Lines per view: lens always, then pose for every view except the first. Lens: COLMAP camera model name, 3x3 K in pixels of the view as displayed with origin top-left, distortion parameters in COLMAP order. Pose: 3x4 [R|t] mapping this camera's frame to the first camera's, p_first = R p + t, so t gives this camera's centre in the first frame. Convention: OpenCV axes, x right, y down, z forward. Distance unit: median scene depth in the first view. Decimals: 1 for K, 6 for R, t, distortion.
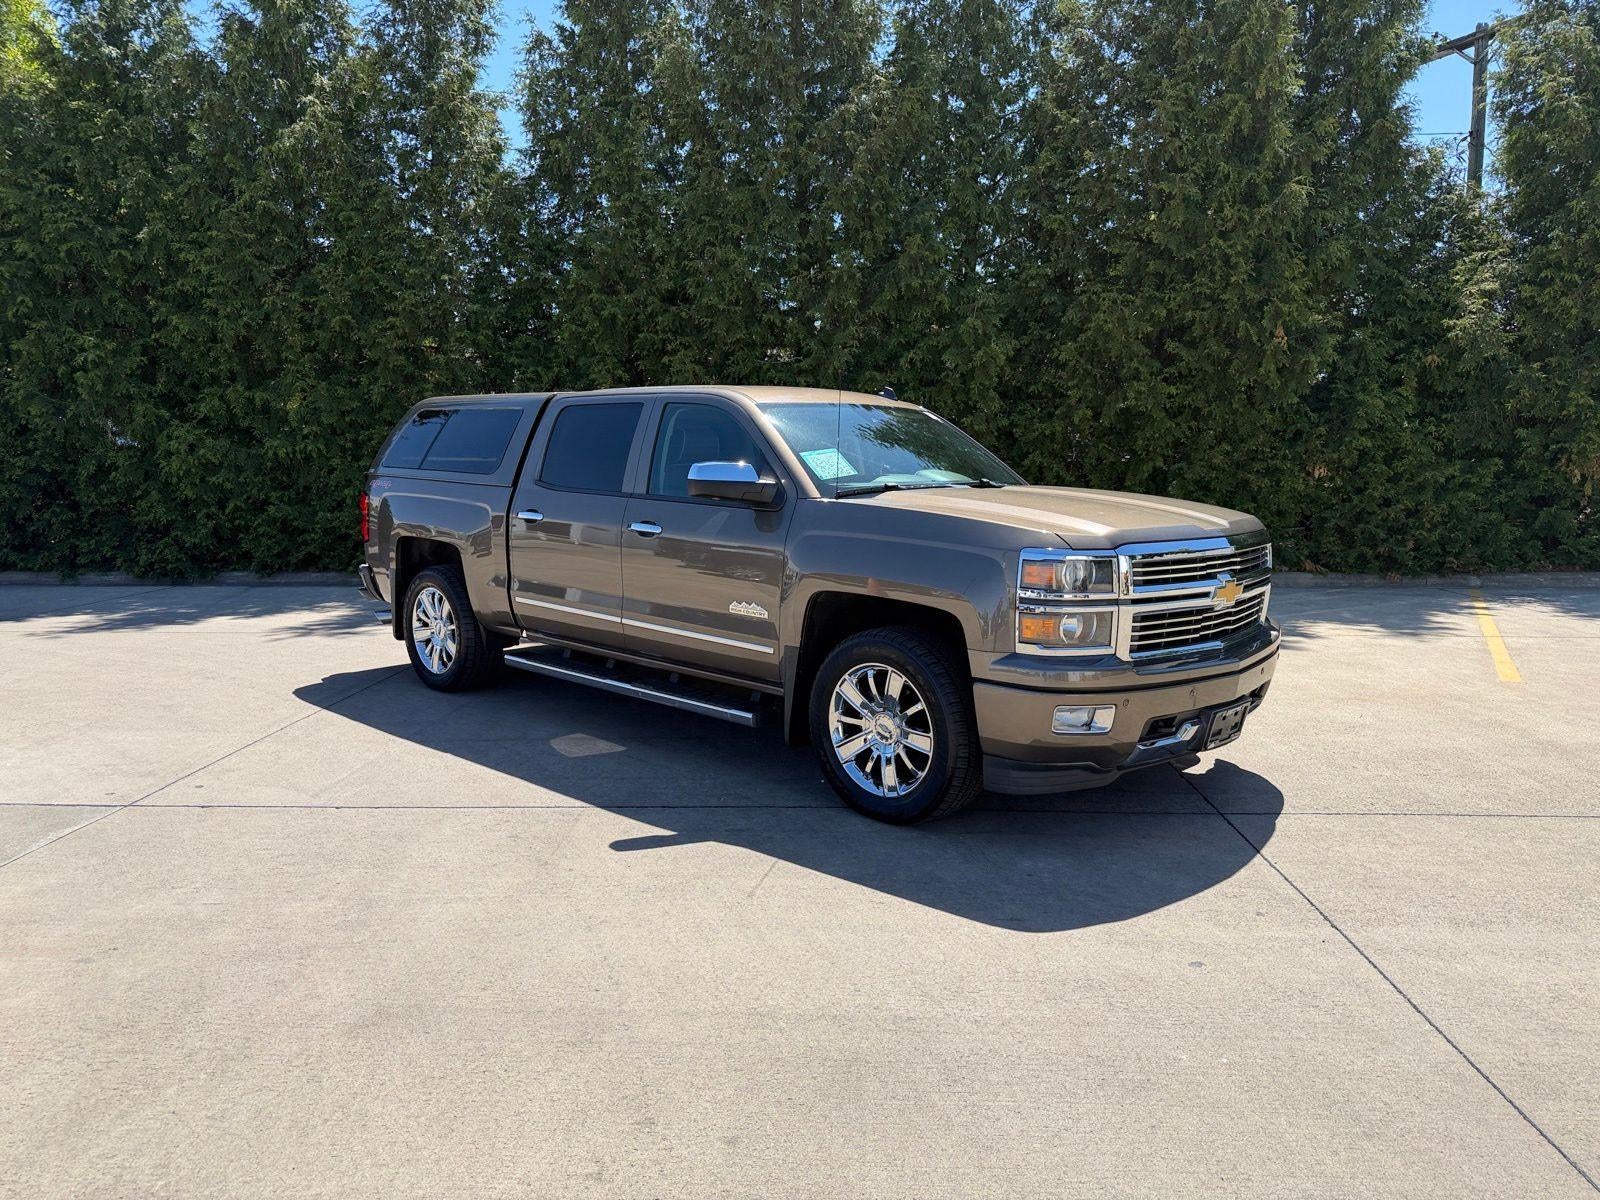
lens RADIAL K [[1115.2, 0, 800.7], [0, 1115.2, 606.7], [0, 0, 1]] dist [0.044647, -0.041457]
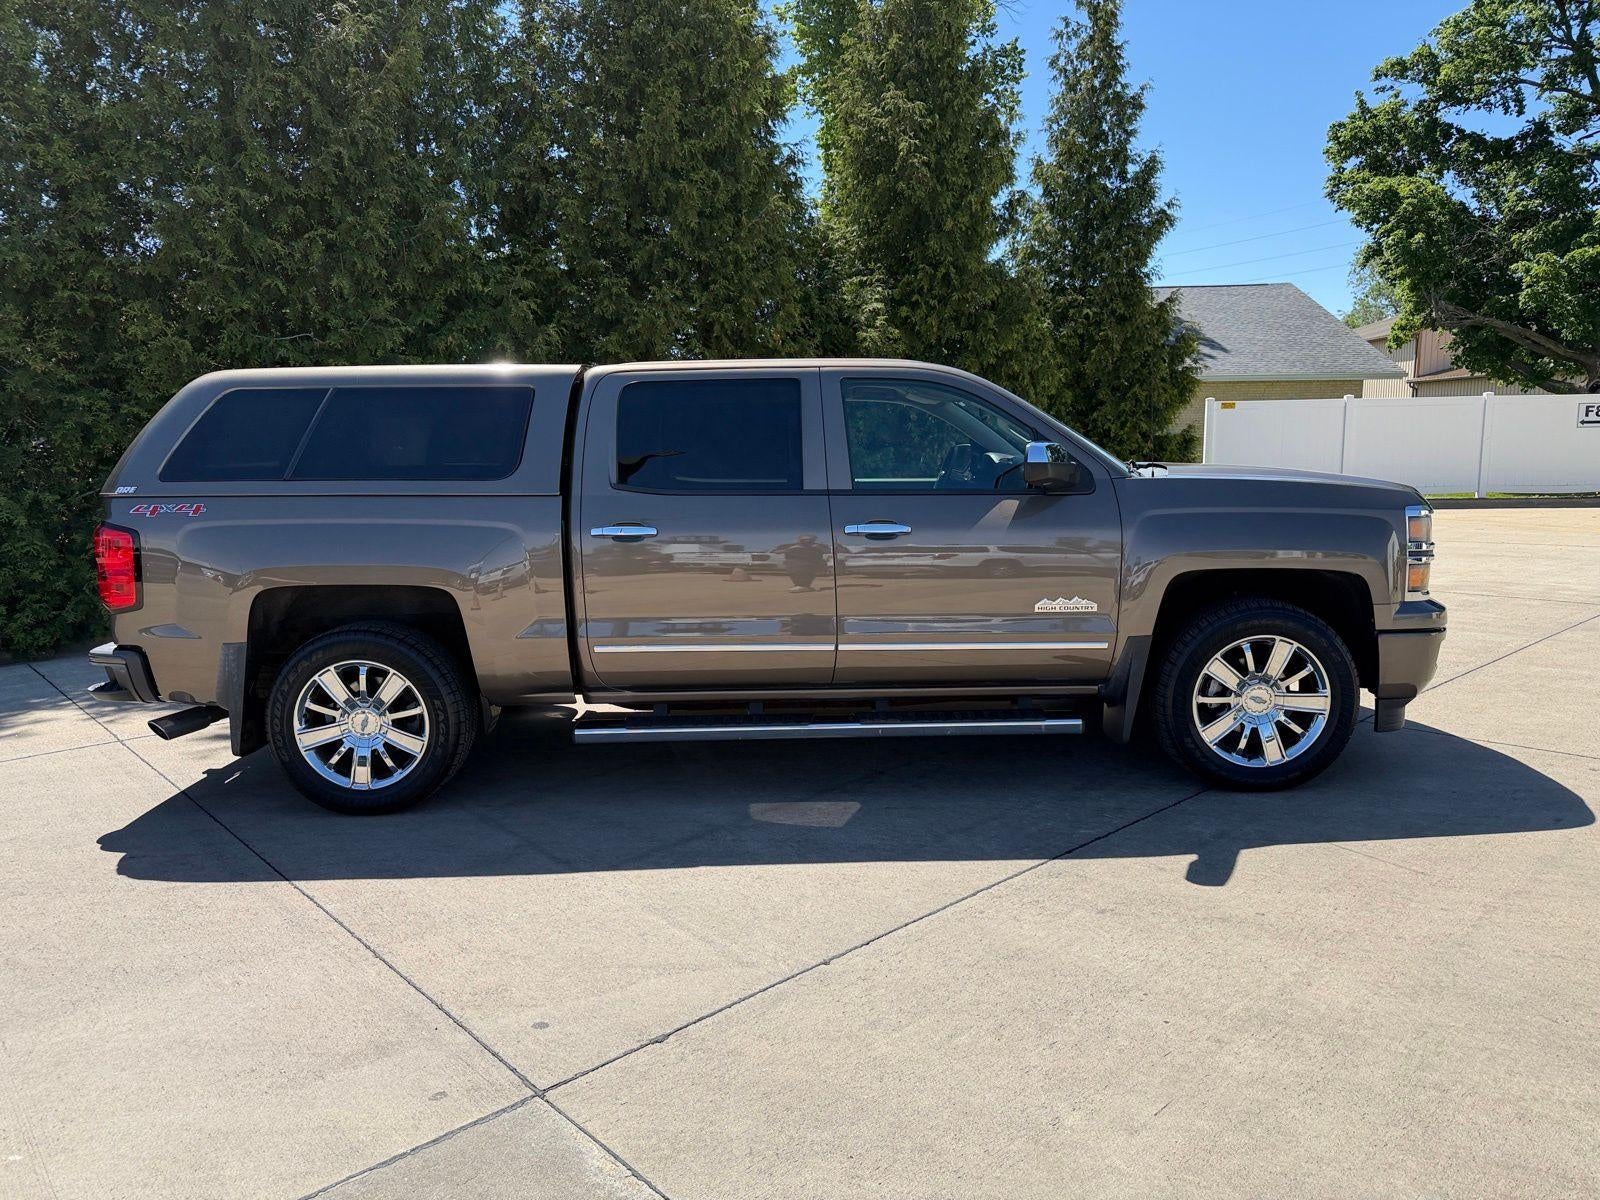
lens RADIAL K [[1127.8, 0, 790.7], [0, 1127.8, 615.5], [0, 0, 1]] dist [0.025659, -0.032099]
pose [[0.750781, -0.122701, 0.649055, -0.807942], [0.125031, 0.991231, 0.042761, -0.056247], [-0.648611, 0.049048, 0.759538, 0.460459]]
